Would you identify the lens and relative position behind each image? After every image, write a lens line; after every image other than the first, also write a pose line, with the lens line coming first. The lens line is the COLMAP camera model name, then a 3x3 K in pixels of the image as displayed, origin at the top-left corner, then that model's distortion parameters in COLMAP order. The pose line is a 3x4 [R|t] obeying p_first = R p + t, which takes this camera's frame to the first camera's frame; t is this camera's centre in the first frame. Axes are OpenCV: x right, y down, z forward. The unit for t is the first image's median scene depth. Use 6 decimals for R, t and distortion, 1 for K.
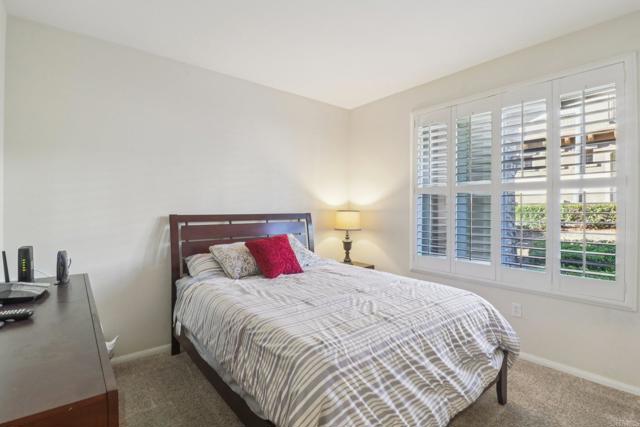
lens RADIAL K [[303.4, 0, 314.1], [0, 303.4, 207.5], [0, 0, 1]] dist [0.023326, 0.000541]
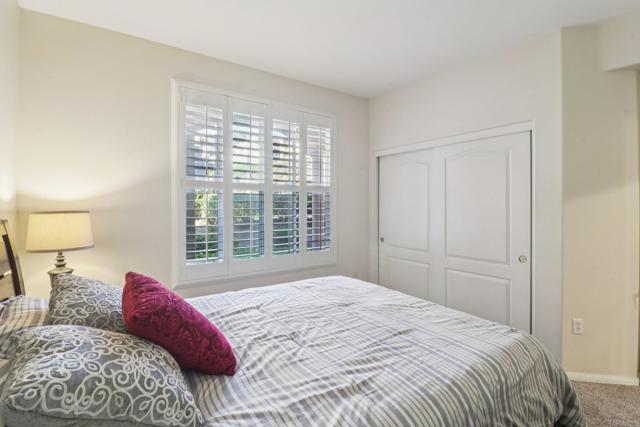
lens RADIAL K [[306.6, 0, 311.3], [0, 306.6, 201.9], [0, 0, 1]] dist [-0.027516, -0.000062]
pose [[0.082644, 0.013982, 0.996481, -0.476814], [0.008090, 0.999859, -0.014700, 0.007142], [-0.996546, 0.009276, 0.082519, 0.718124]]
